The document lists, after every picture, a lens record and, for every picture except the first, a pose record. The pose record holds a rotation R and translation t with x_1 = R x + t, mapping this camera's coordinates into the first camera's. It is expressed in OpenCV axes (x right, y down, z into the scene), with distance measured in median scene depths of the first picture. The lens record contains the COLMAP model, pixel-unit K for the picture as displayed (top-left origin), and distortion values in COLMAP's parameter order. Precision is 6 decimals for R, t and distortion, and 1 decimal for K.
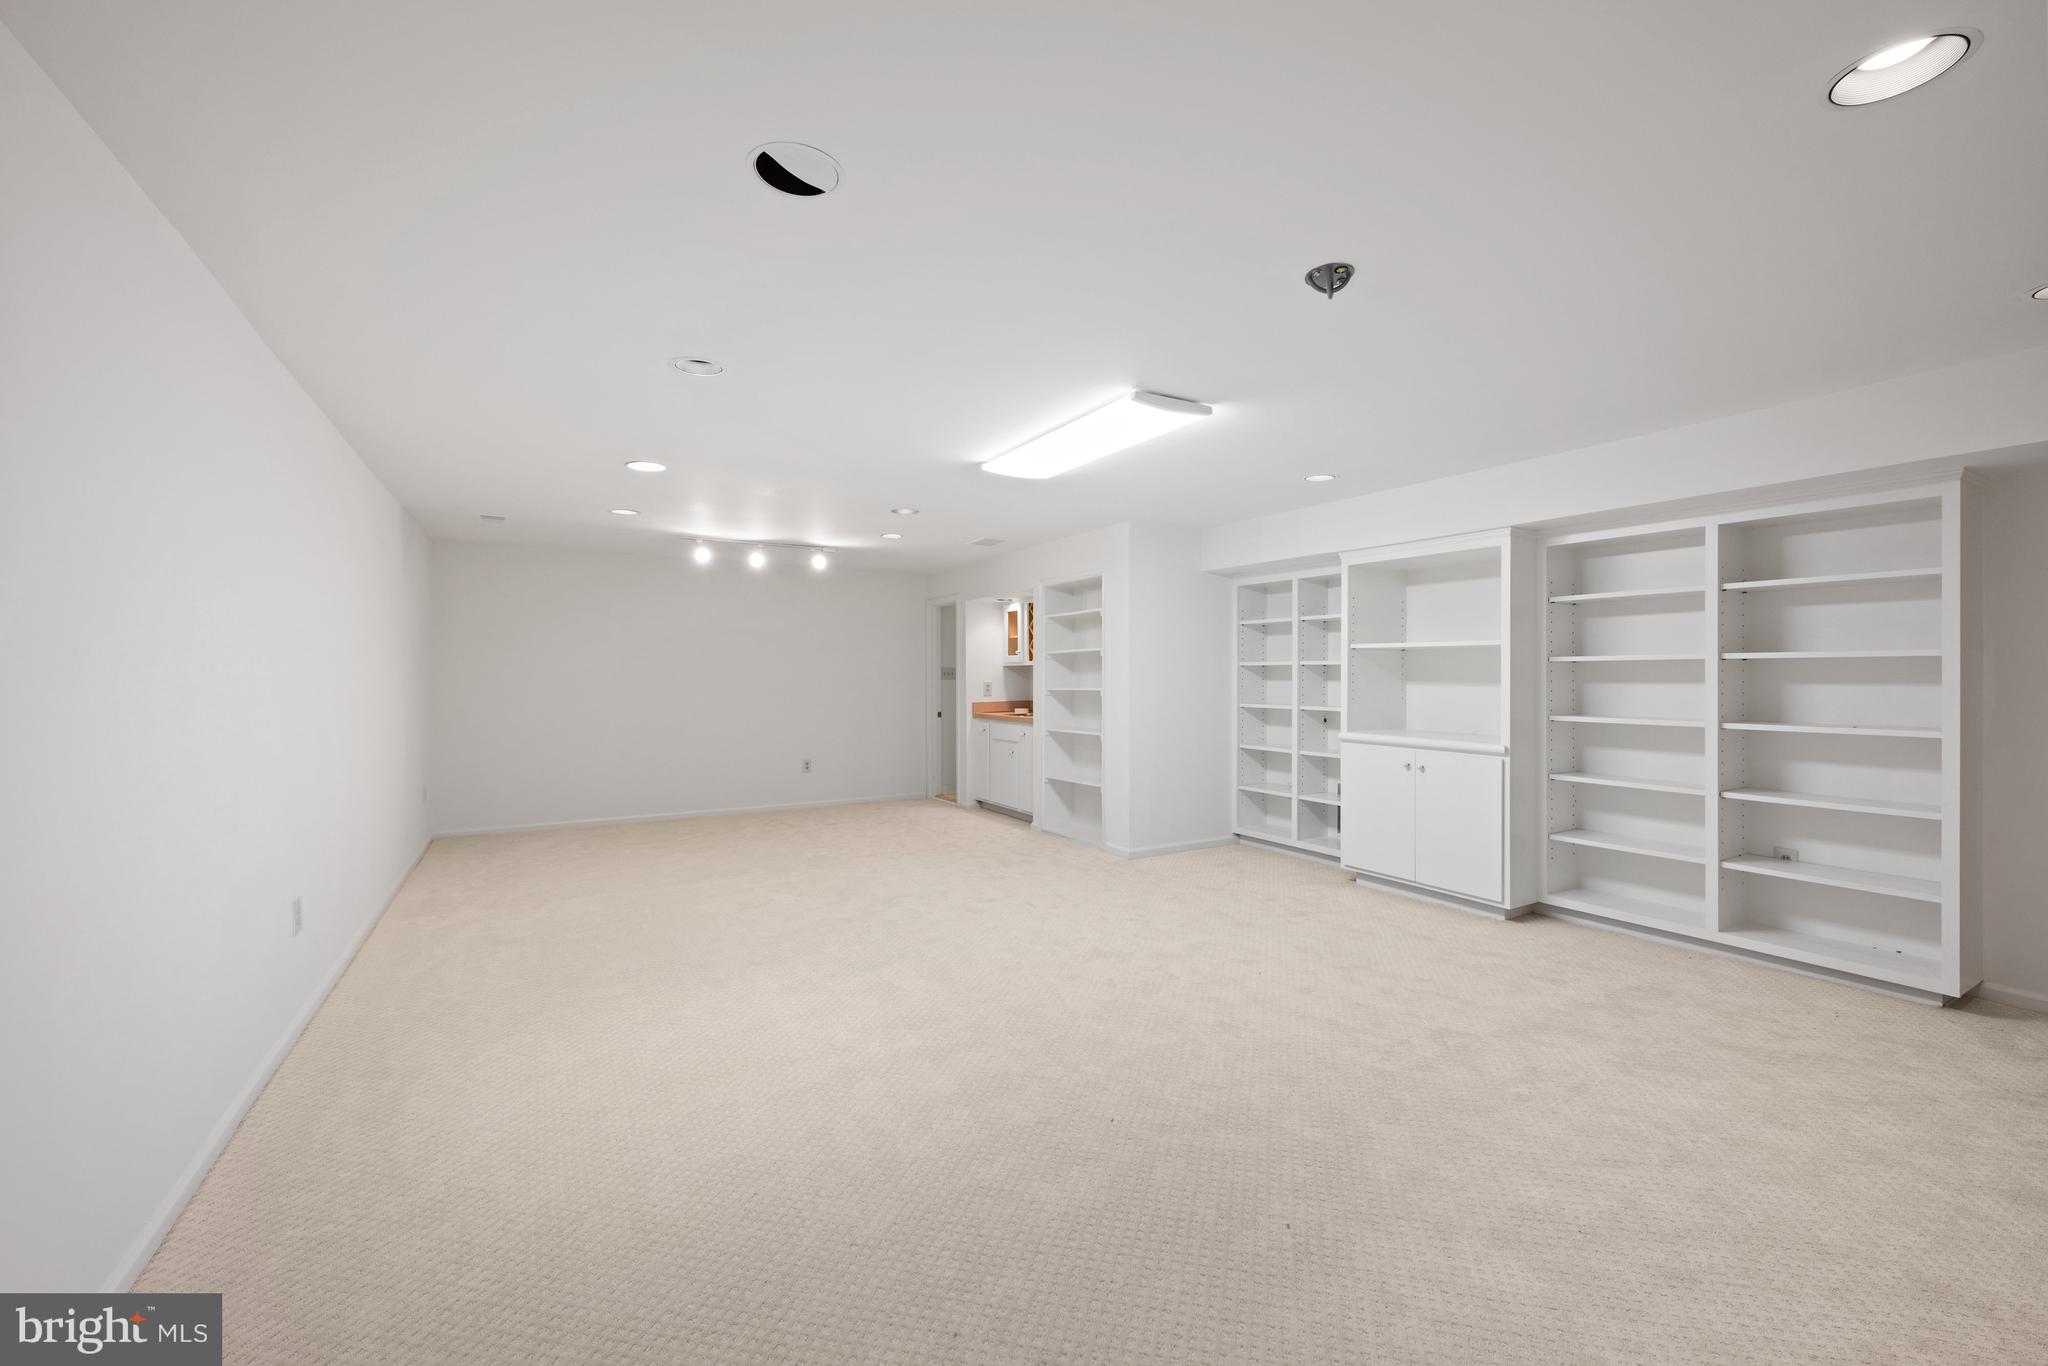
lens RADIAL K [[809.8, 0, 1016.3], [0, 809.8, 680.3], [0, 0, 1]] dist [-0.000872, 0.000009]
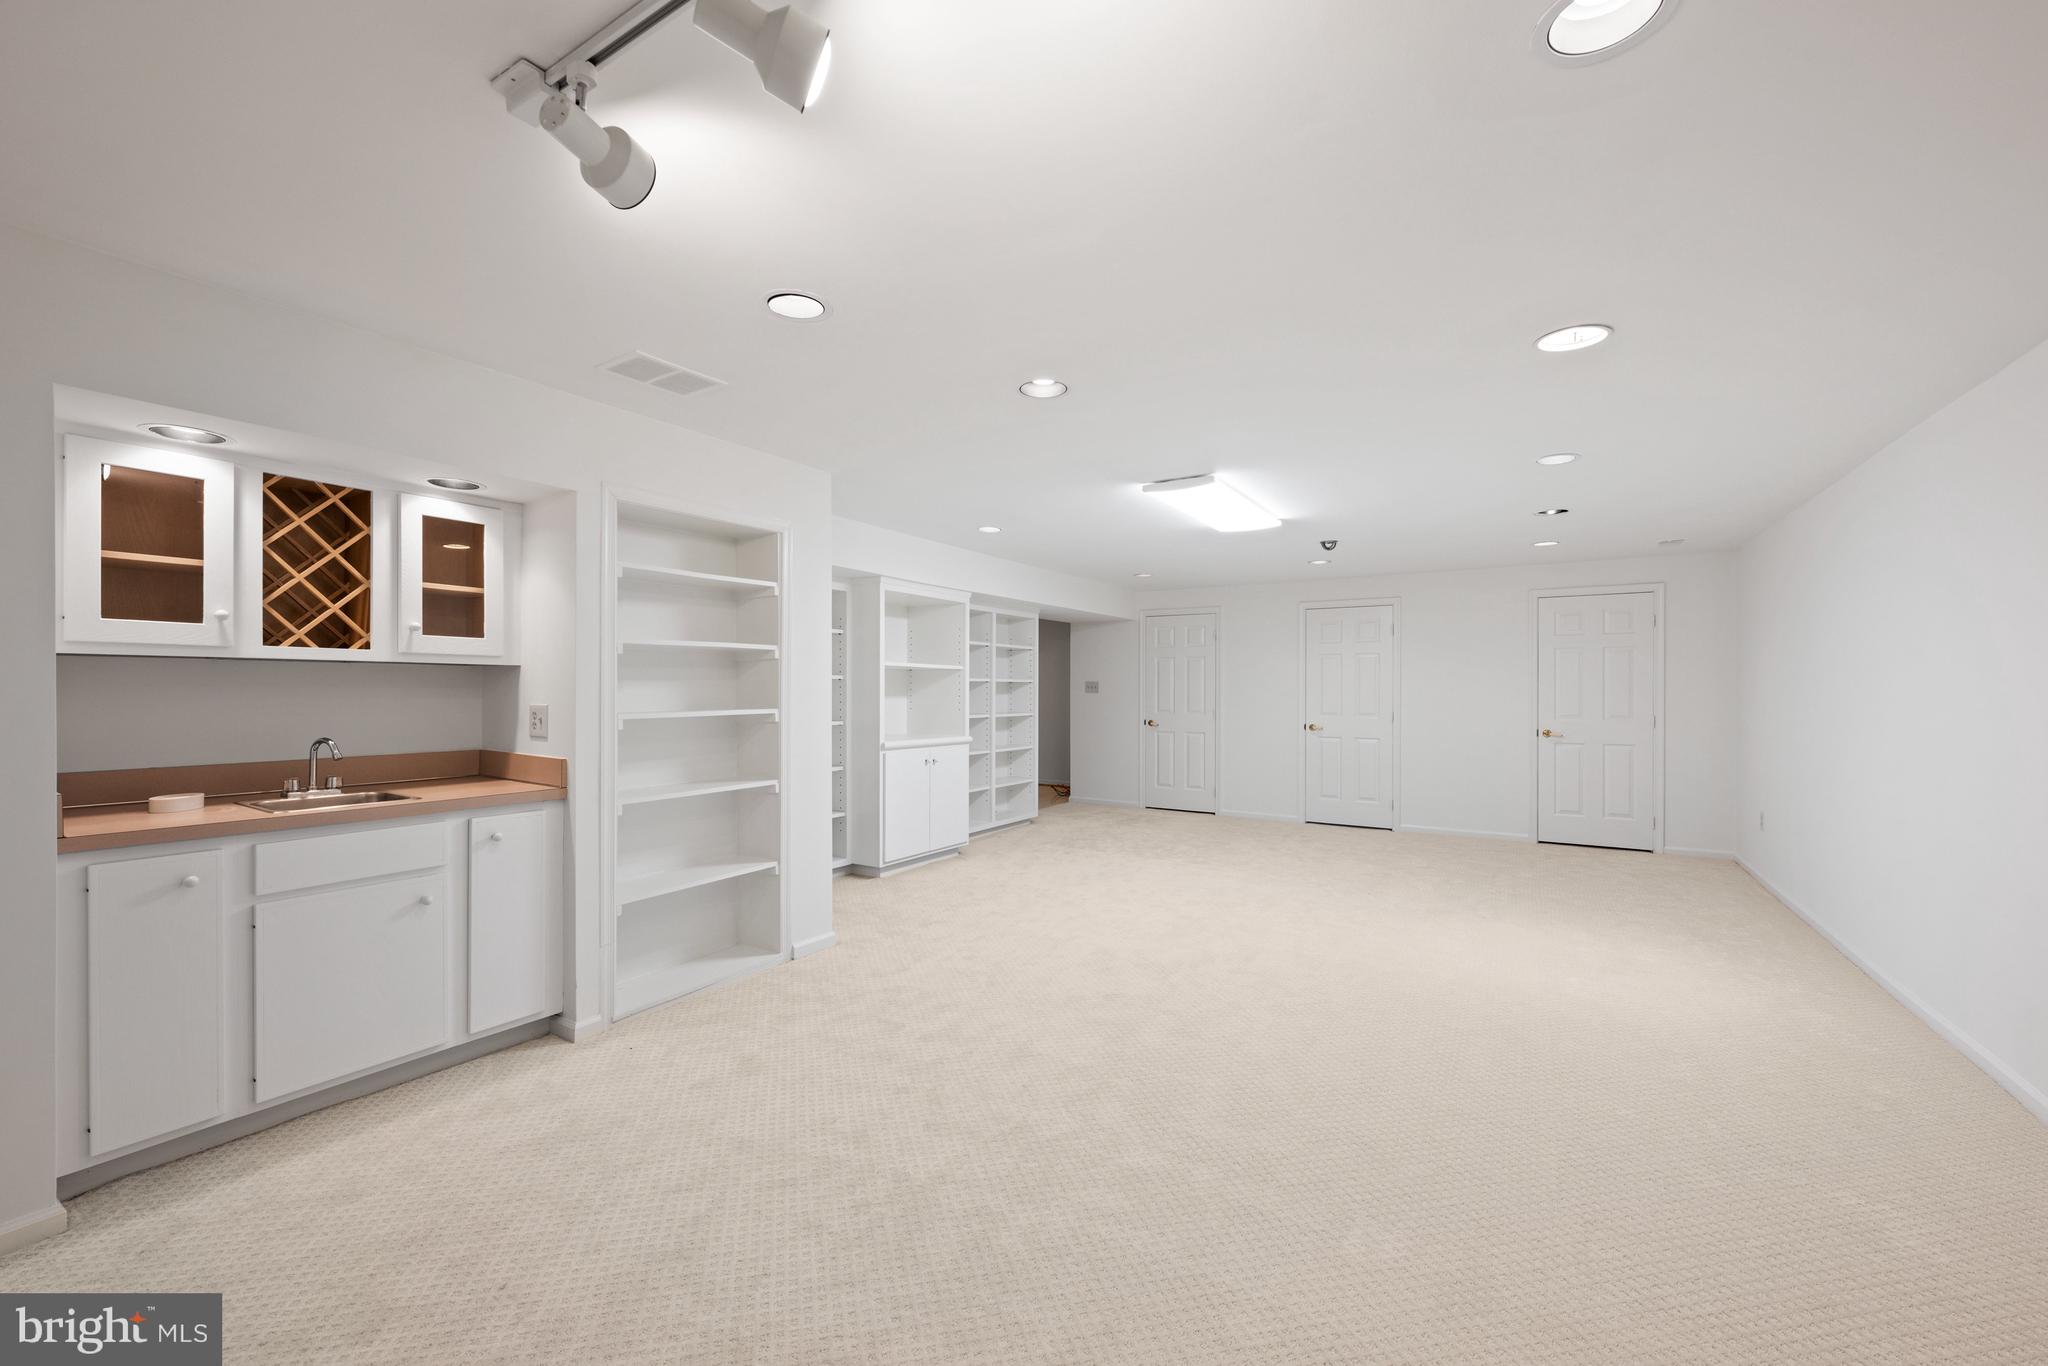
lens RADIAL K [[809.8, 0, 1016.3], [0, 809.8, 680.3], [0, 0, 1]] dist [-0.000872, 0.000009]
pose [[-0.454521, 0.005601, 0.890718, -0.654520], [-0.002598, 0.999968, -0.007614, -0.011071], [-0.890732, -0.005775, -0.454492, 1.347999]]
